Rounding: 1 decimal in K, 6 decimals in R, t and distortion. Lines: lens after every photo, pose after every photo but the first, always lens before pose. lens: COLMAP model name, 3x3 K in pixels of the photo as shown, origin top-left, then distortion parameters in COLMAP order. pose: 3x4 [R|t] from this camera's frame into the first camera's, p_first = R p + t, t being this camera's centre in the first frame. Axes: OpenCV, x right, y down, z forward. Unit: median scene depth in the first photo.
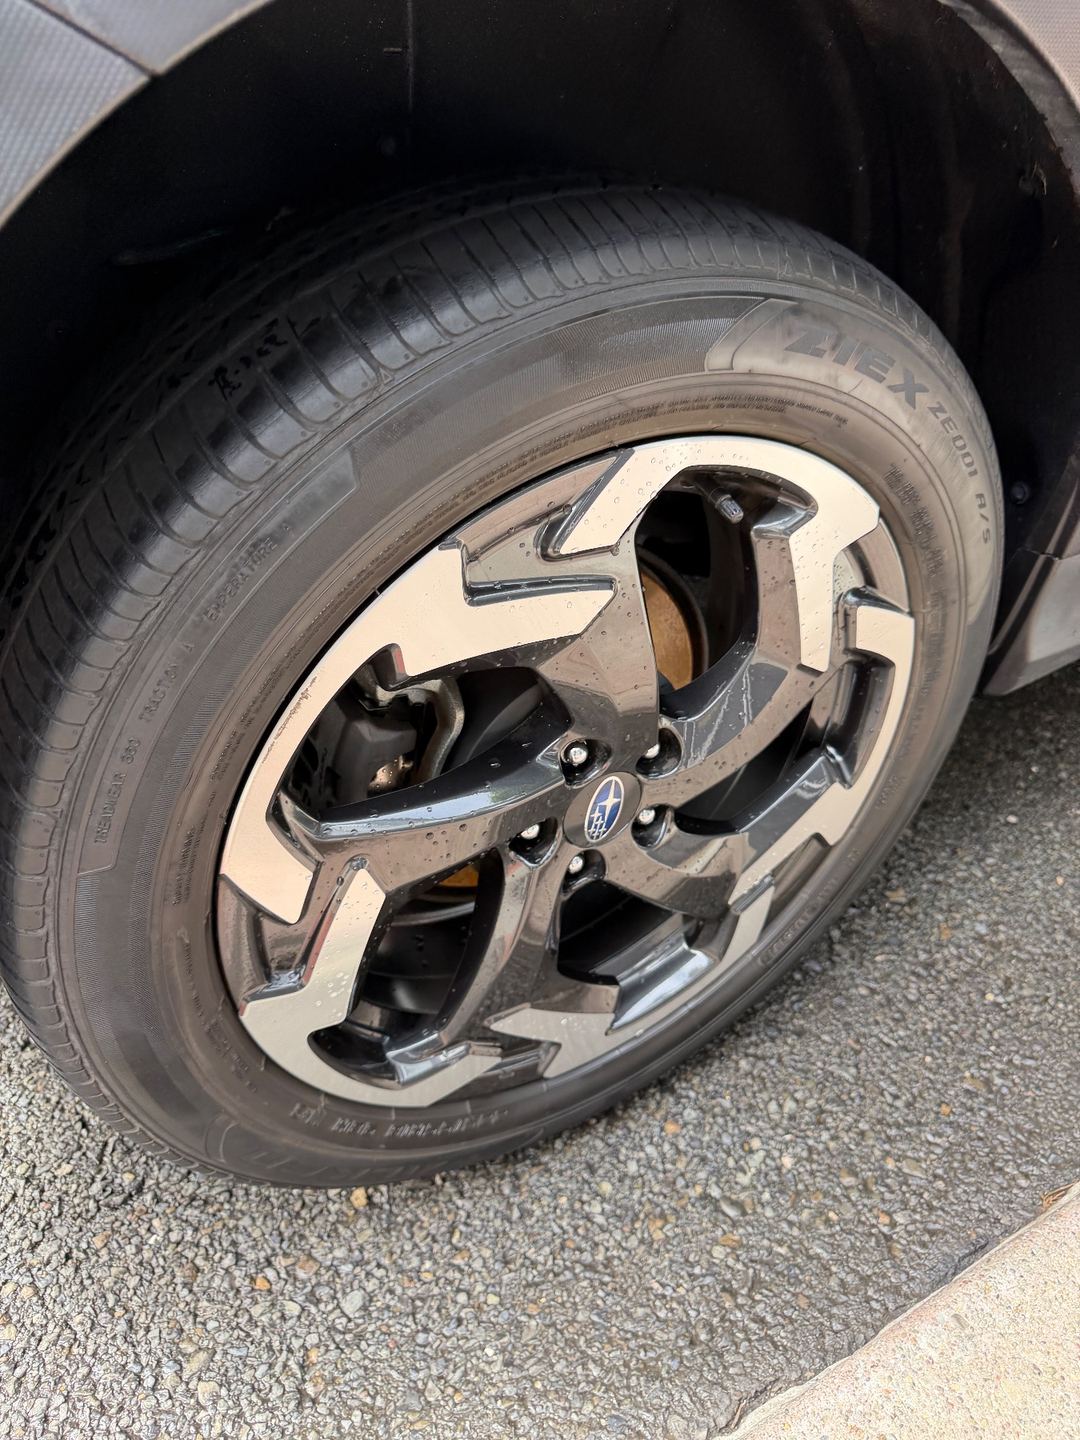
lens RADIAL K [[1009.2, 0, 532.8], [0, 1009.2, 714.5], [0, 0, 1]] dist [0.022896, -0.029292]
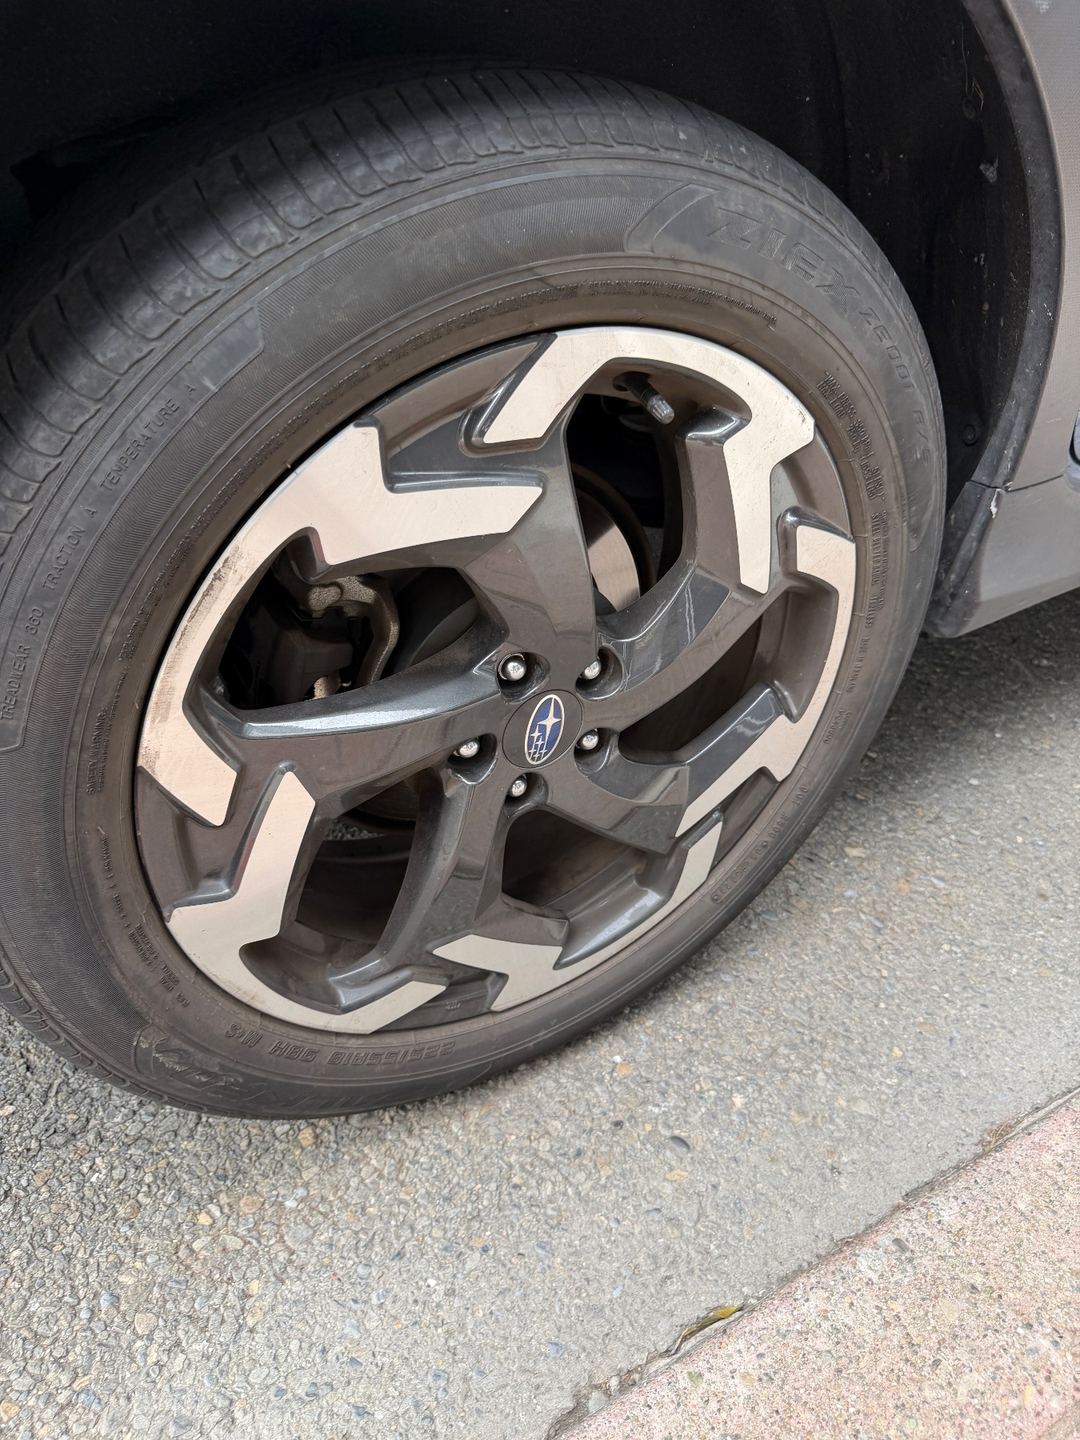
lens RADIAL K [[1007.6, 0, 541.0], [0, 1007.6, 720.7], [0, 0, 1]] dist [0.024335, -0.029463]
pose [[0.999867, 0.001916, 0.016211, 0.048714], [-0.001886, 0.999997, -0.001849, 0.082717], [-0.016214, 0.001818, 0.999867, 0.005286]]
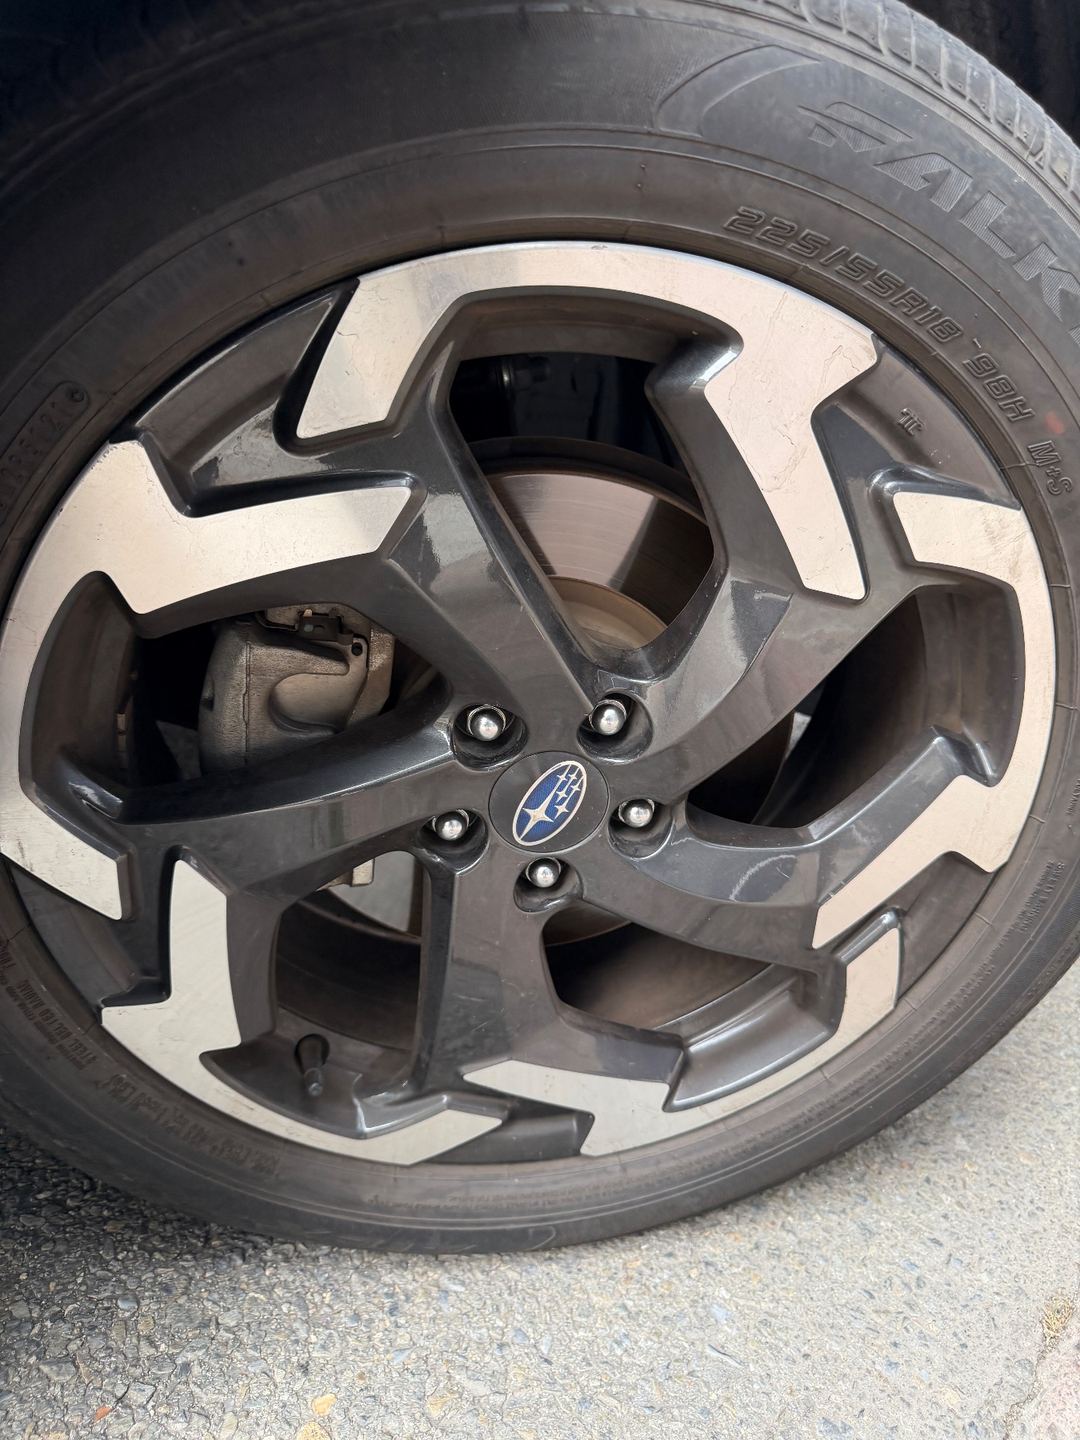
lens RADIAL K [[1029.0, 0, 540.0], [0, 1029.0, 720.0], [0, 0, 1]] dist [-0.003747, -0.036728]
pose [[0.902895, -0.031852, -0.428680, 0.369401], [0.011772, 0.998709, -0.049412, 0.066163], [0.429701, 0.039567, 0.902104, 0.278324]]
